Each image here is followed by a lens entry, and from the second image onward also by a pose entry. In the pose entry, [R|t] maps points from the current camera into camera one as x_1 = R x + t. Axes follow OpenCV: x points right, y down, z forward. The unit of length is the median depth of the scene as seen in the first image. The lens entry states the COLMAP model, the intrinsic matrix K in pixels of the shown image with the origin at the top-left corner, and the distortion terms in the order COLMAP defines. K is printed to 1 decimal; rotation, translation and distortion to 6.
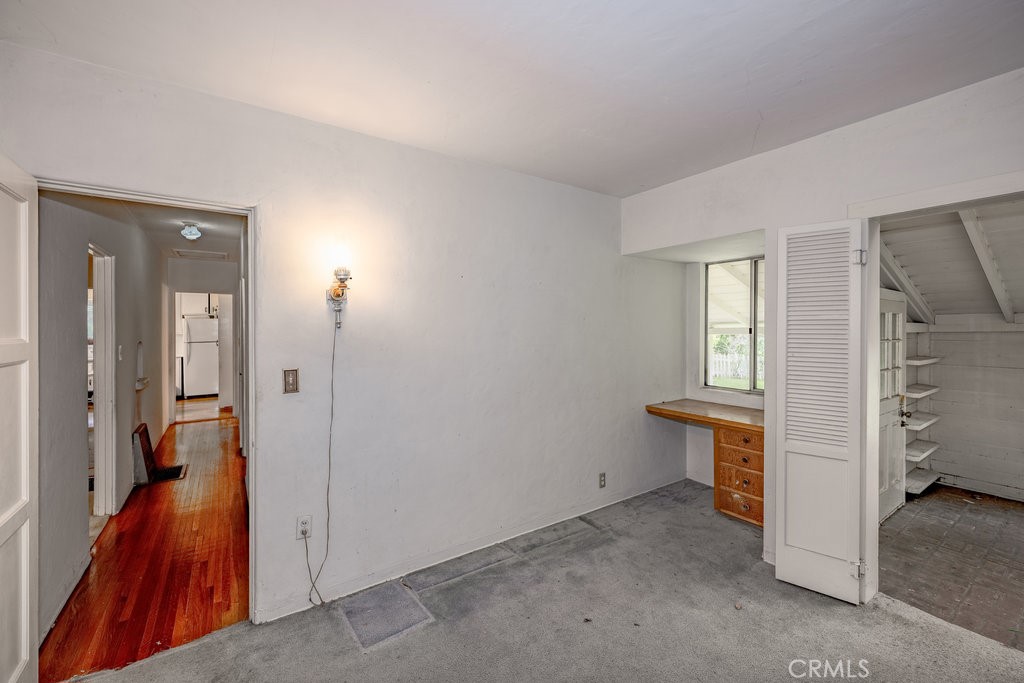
lens RADIAL K [[419.0, 0, 511.7], [0, 419.0, 333.0], [0, 0, 1]] dist [-0.000084, 0.000050]
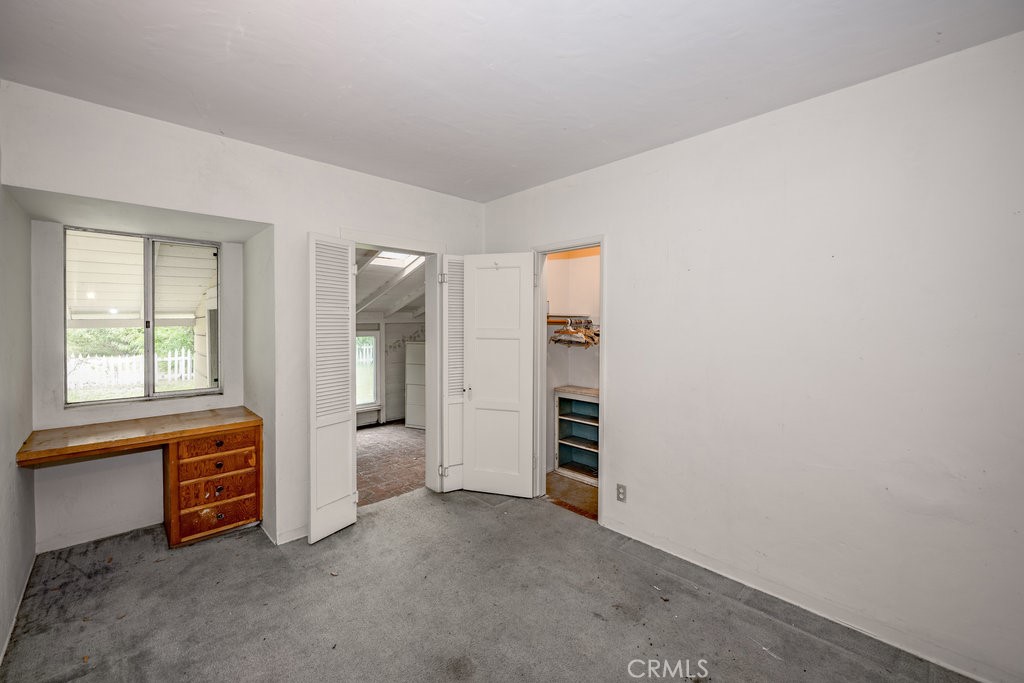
lens RADIAL K [[419.0, 0, 511.0], [0, 419.0, 335.9], [0, 0, 1]] dist [-0.000084, 0.000050]
pose [[-0.181839, -0.024334, 0.983027, -0.437110], [0.007035, 0.999636, 0.026047, 0.002327], [-0.983303, 0.011651, -0.181601, 0.527122]]
